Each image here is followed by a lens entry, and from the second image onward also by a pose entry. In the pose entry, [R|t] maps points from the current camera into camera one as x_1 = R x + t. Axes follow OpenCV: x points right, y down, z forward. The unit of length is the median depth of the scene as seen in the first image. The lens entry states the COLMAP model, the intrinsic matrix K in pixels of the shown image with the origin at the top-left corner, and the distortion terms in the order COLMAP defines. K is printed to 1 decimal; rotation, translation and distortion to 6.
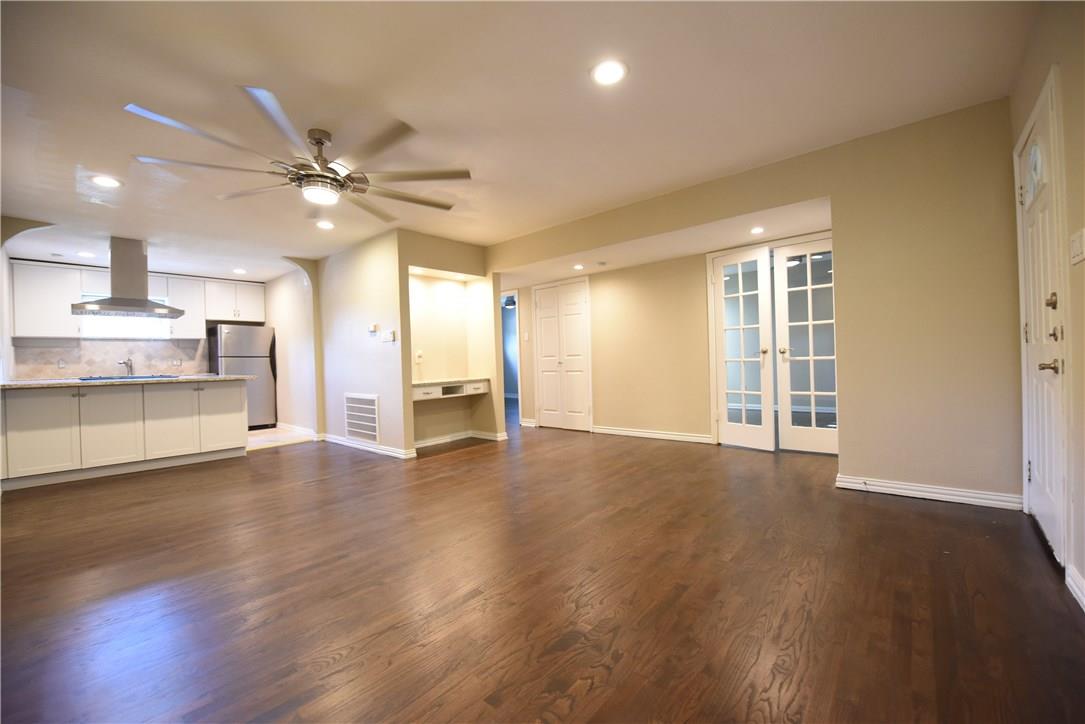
lens RADIAL K [[435.8, 0, 542.5], [0, 435.8, 362.0], [0, 0, 1]] dist [-0.011850, -0.000340]
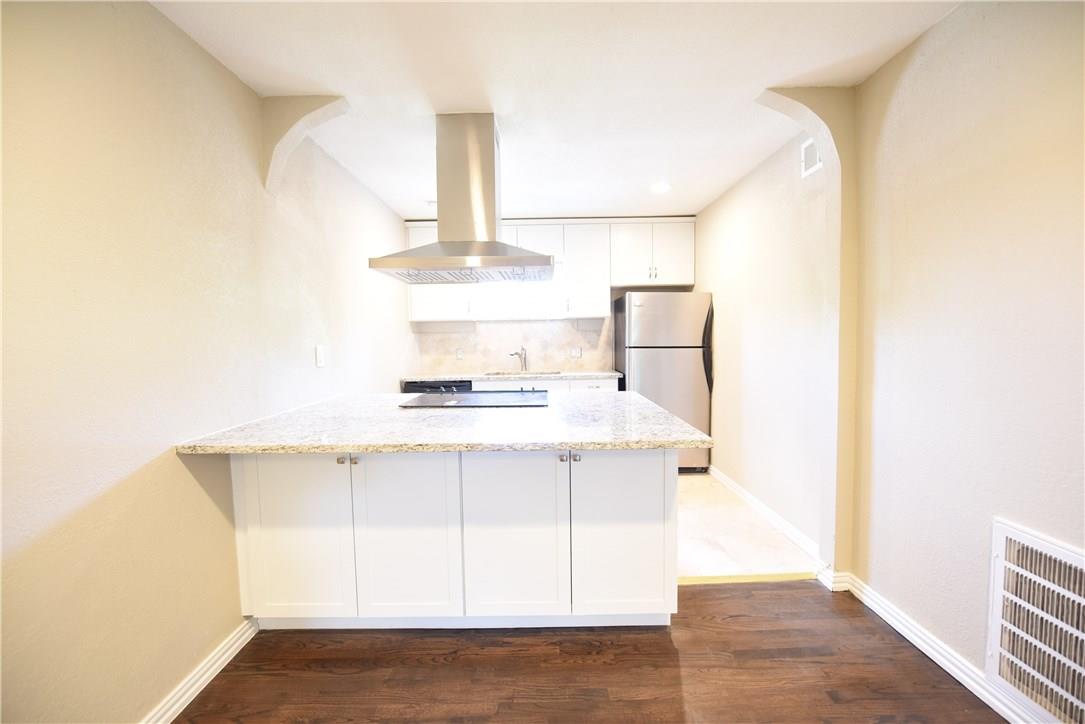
lens RADIAL K [[435.8, 0, 542.5], [0, 435.8, 362.0], [0, 0, 1]] dist [-0.011850, -0.000340]
pose [[0.659333, 0.058849, -0.749544, -0.447708], [-0.006106, 0.997318, 0.072931, -0.041516], [0.751826, -0.043509, 0.657924, 0.621574]]
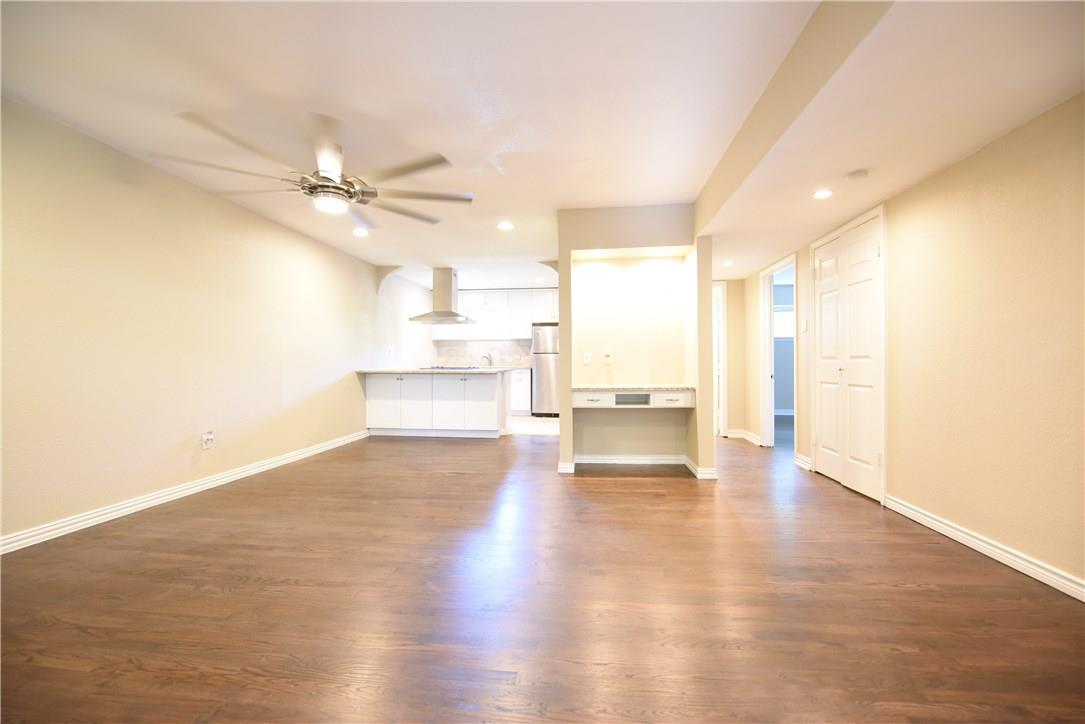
lens RADIAL K [[435.8, 0, 542.5], [0, 435.8, 362.0], [0, 0, 1]] dist [-0.011850, -0.000340]
pose [[0.569270, 0.025390, -0.821759, 0.318721], [-0.016546, 0.999674, 0.019425, -0.013917], [0.821984, 0.002538, 0.569504, 0.393872]]
